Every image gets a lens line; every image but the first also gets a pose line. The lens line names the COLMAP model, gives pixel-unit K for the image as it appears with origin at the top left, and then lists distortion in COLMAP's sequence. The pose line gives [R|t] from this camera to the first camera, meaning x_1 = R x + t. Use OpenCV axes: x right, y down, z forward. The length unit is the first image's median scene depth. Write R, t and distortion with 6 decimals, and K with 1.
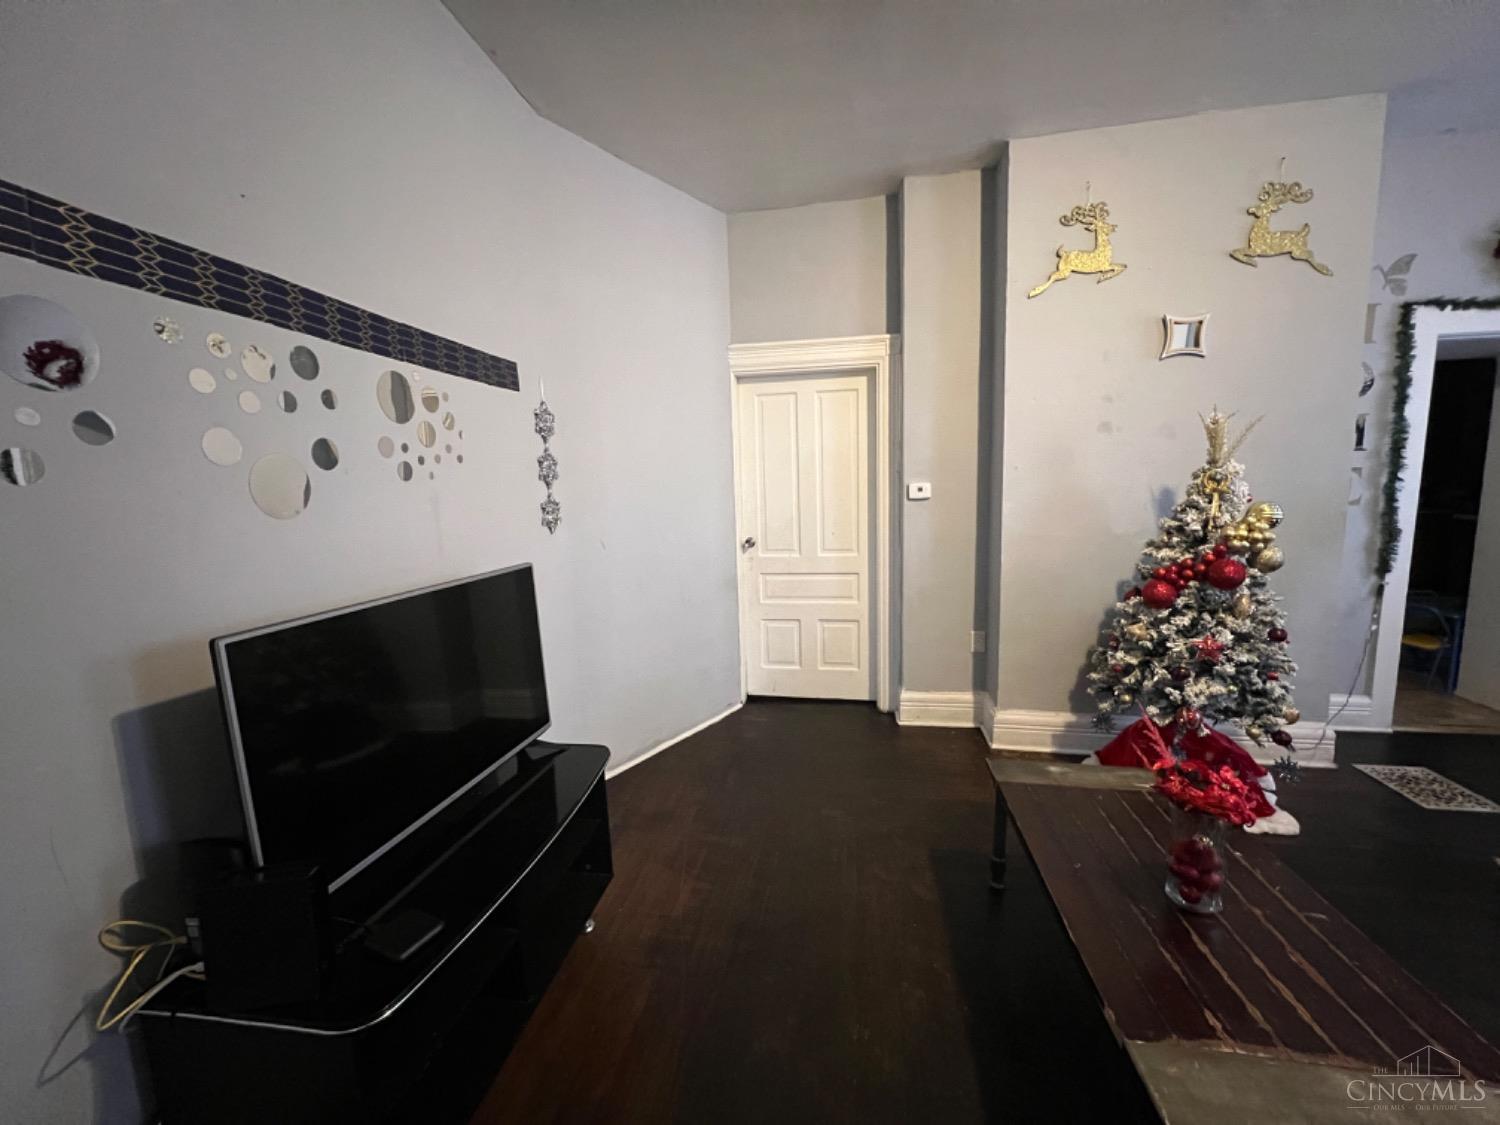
lens RADIAL K [[597.8, 0, 747.8], [0, 597.8, 561.4], [0, 0, 1]] dist [-0.000681, -0.000112]
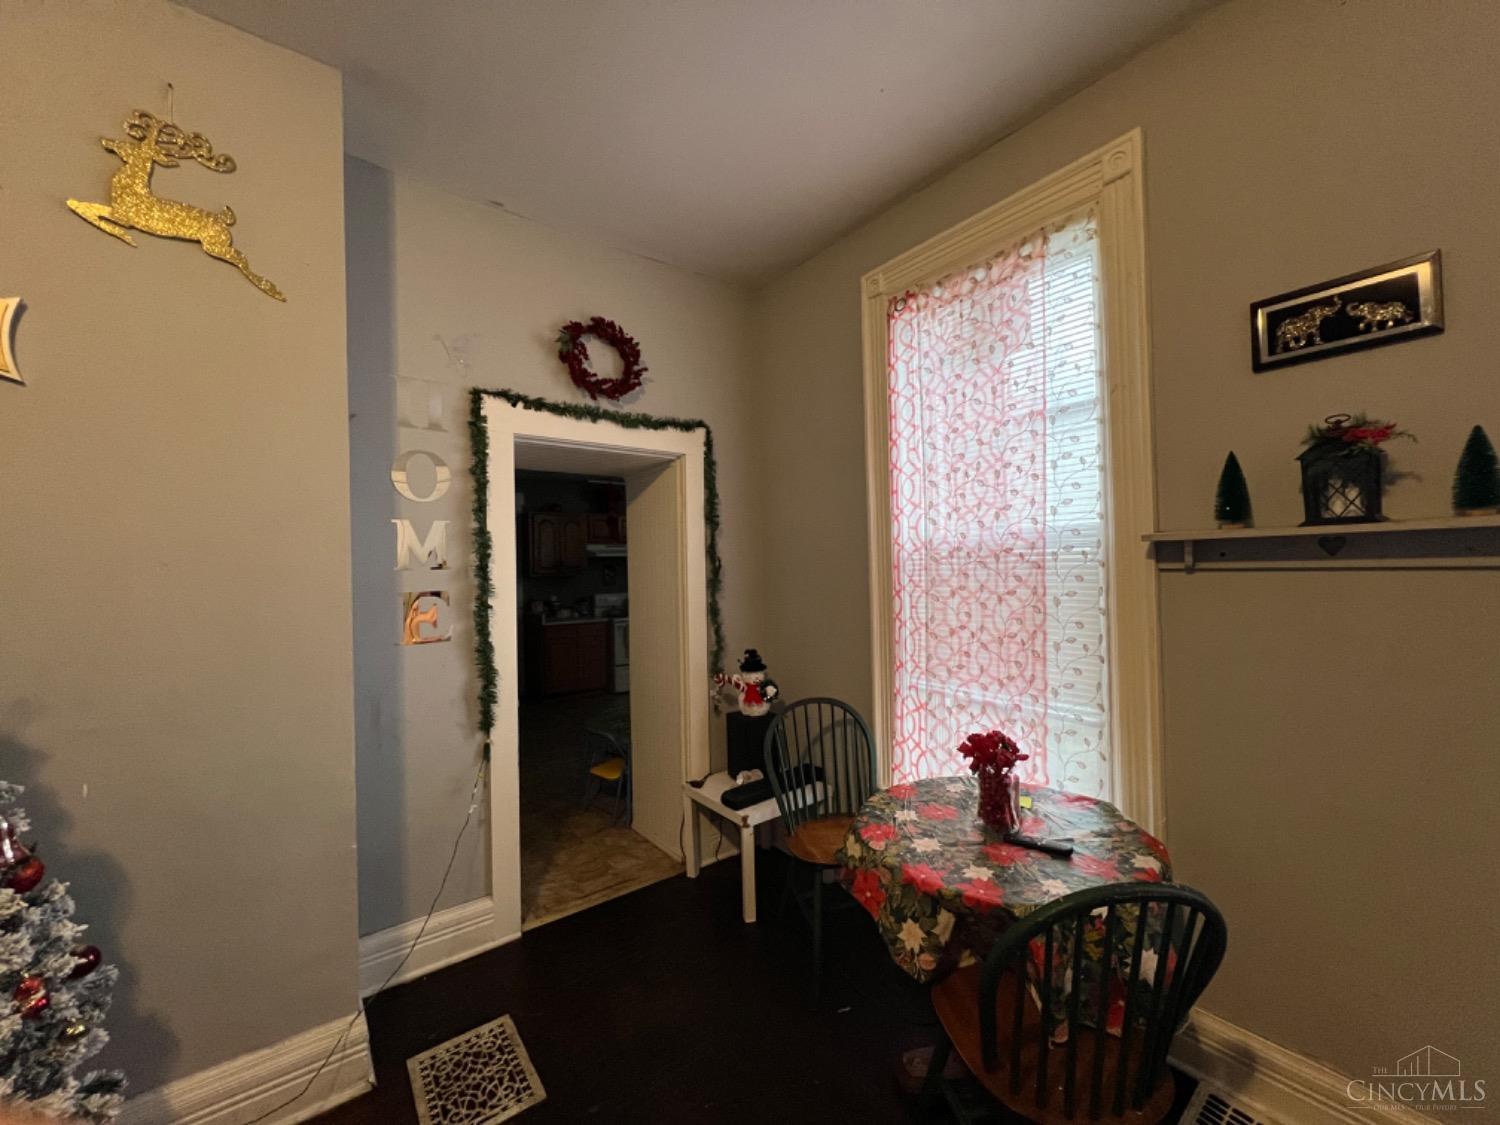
lens RADIAL K [[597.8, 0, 747.8], [0, 597.8, 561.4], [0, 0, 1]] dist [-0.000681, -0.000112]
pose [[0.677935, 0.023233, 0.734755, 0.763698], [0.097395, 0.987851, -0.121100, -0.069433], [-0.728641, 0.153660, 0.667436, 0.228460]]
